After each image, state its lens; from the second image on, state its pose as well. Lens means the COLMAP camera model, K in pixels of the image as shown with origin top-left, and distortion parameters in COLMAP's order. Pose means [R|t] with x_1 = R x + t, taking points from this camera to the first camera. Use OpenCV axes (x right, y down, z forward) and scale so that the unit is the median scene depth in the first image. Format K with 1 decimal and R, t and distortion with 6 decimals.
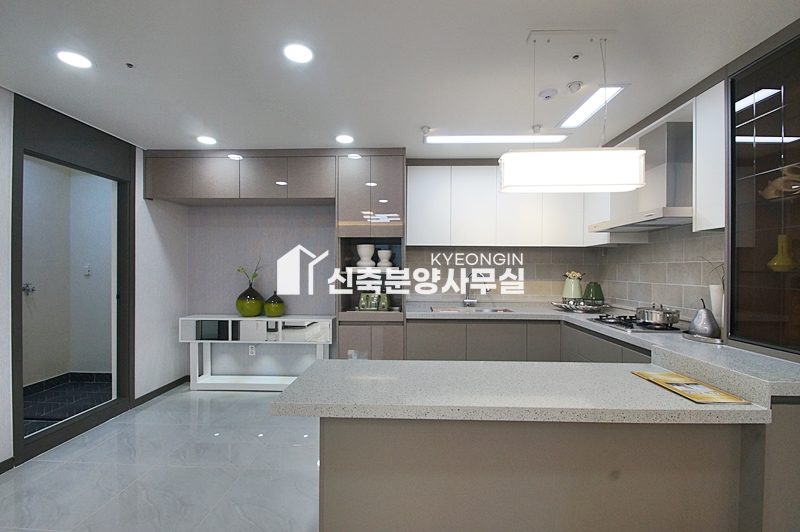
lens RADIAL K [[354.2, 0, 400.1], [0, 354.2, 270.0], [0, 0, 1]] dist [-0.001293, -0.000174]
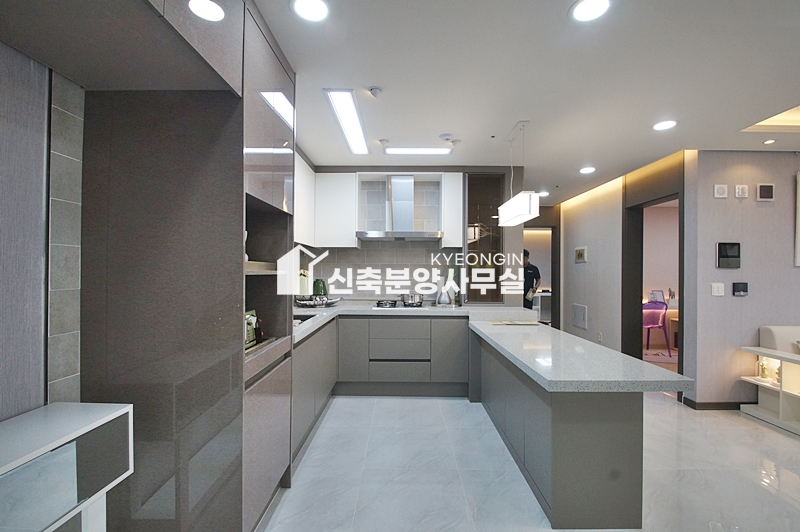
lens RADIAL K [[354.2, 0, 400.1], [0, 354.2, 270.0], [0, 0, 1]] dist [-0.001293, -0.000174]
pose [[-0.054031, -0.004743, 0.998528, -0.709723], [-0.000704, 0.999989, 0.004712, -0.001156], [-0.998539, -0.000449, -0.054034, 0.977880]]
